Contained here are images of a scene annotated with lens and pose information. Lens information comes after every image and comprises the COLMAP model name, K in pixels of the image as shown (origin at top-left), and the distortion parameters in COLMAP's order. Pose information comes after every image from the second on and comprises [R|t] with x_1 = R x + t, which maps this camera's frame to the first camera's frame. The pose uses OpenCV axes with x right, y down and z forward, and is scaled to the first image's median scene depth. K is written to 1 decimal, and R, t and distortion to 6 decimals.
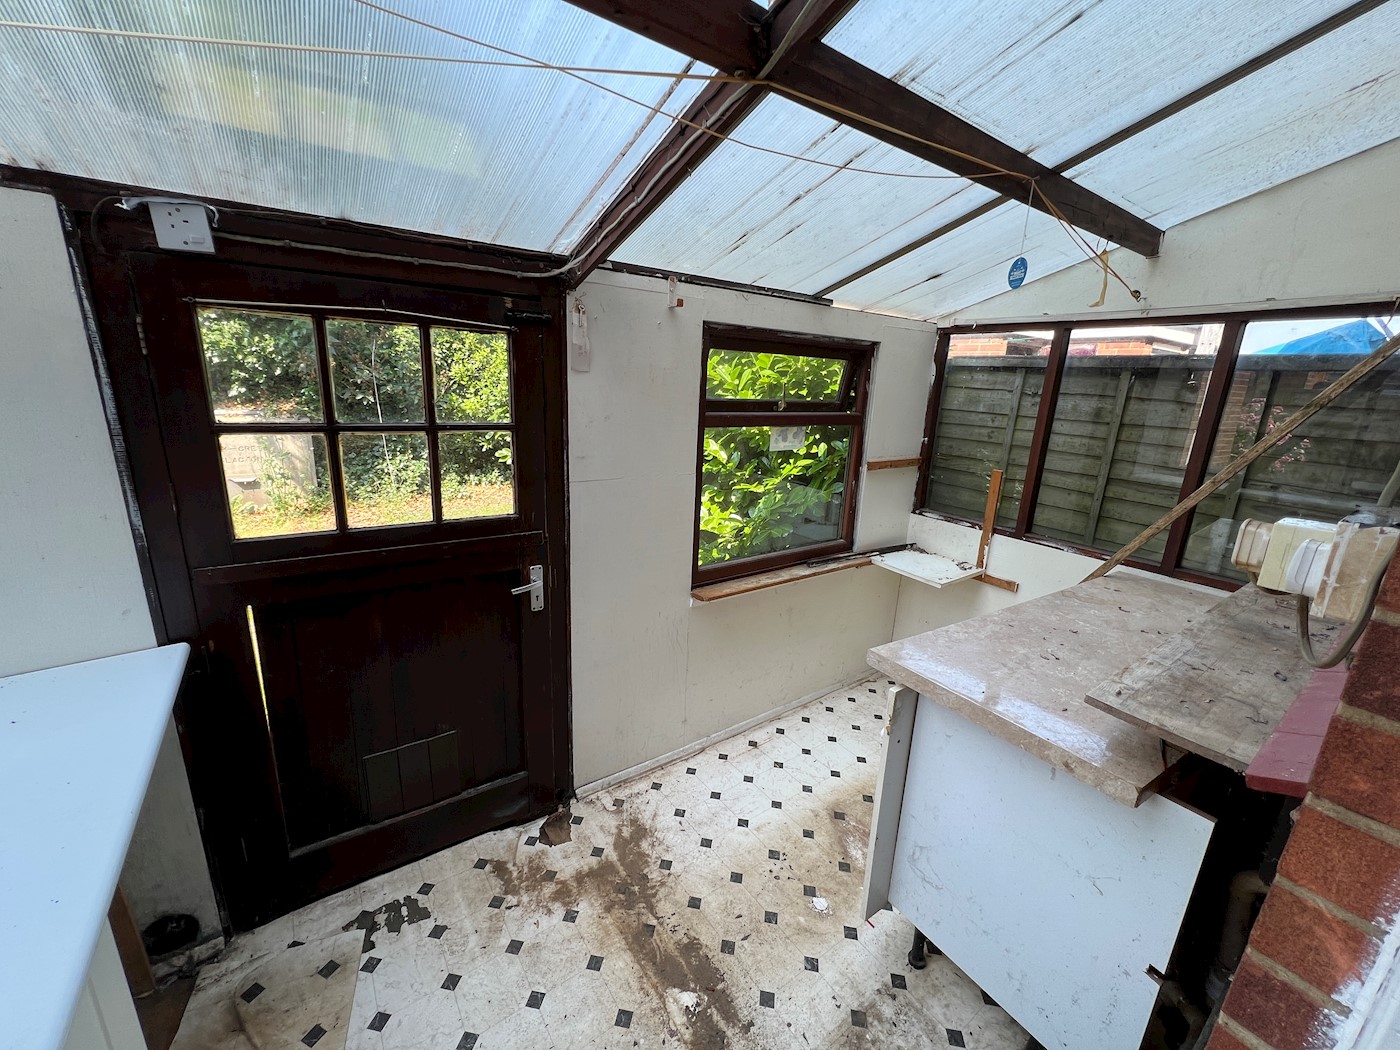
lens RADIAL K [[564.0, 0, 698.6], [0, 564.0, 525.5], [0, 0, 1]] dist [-0.001506, 0.000848]
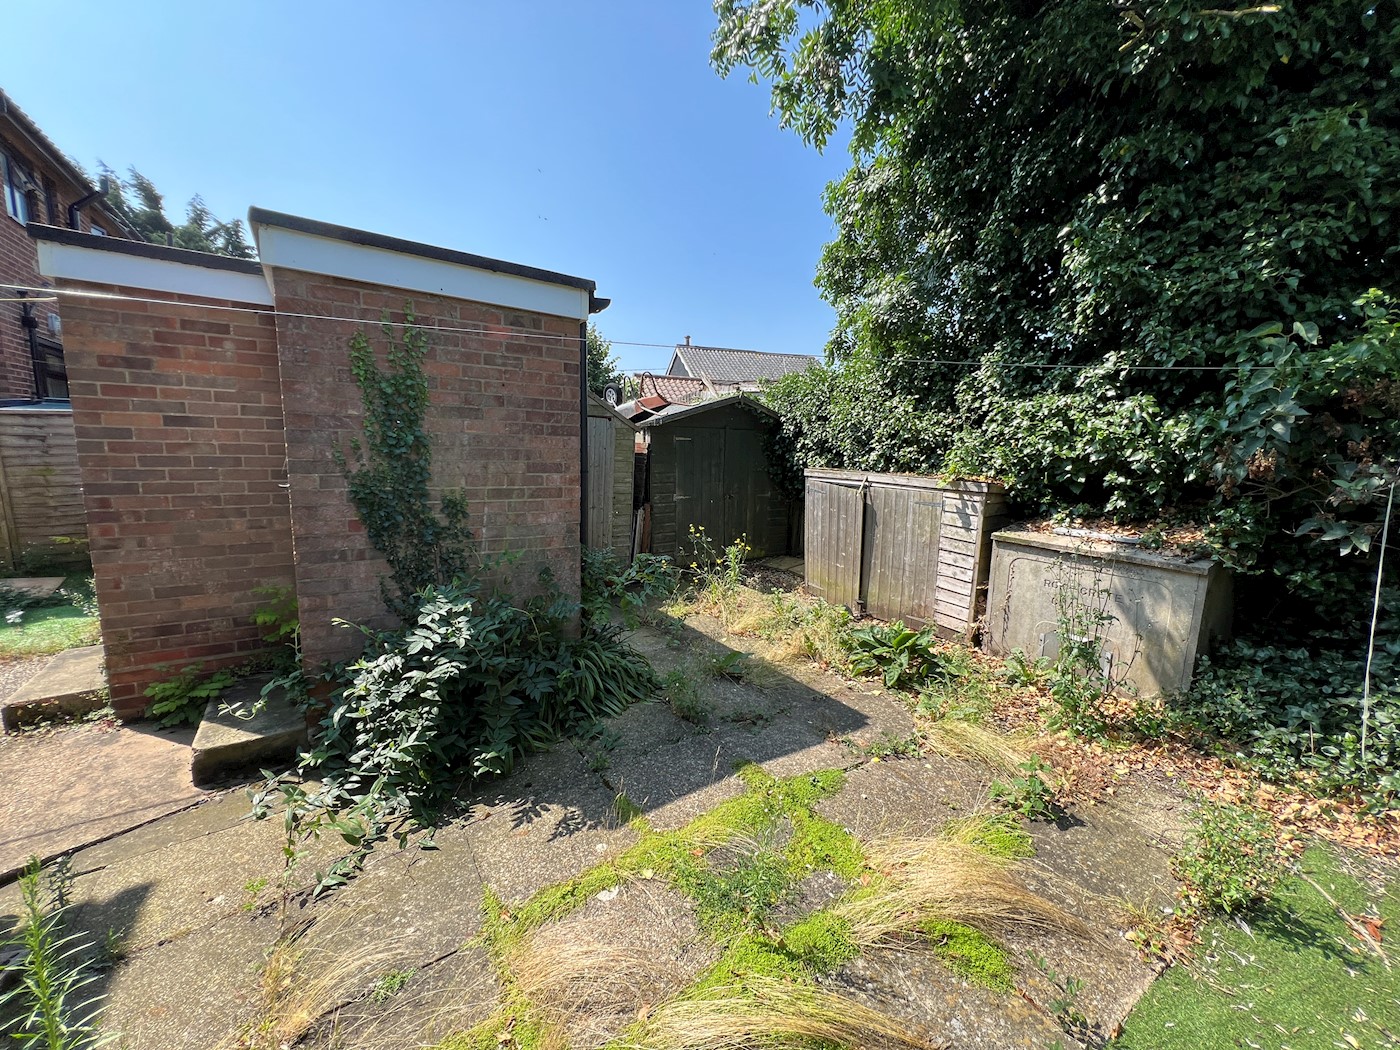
lens RADIAL K [[564.0, 0, 698.7], [0, 564.0, 529.7], [0, 0, 1]] dist [-0.001506, 0.000848]
pose [[-0.039098, 0.110053, -0.993156, -0.155647], [-0.280619, 0.952708, 0.116618, -0.147305], [0.959023, 0.283258, -0.006366, 0.535642]]
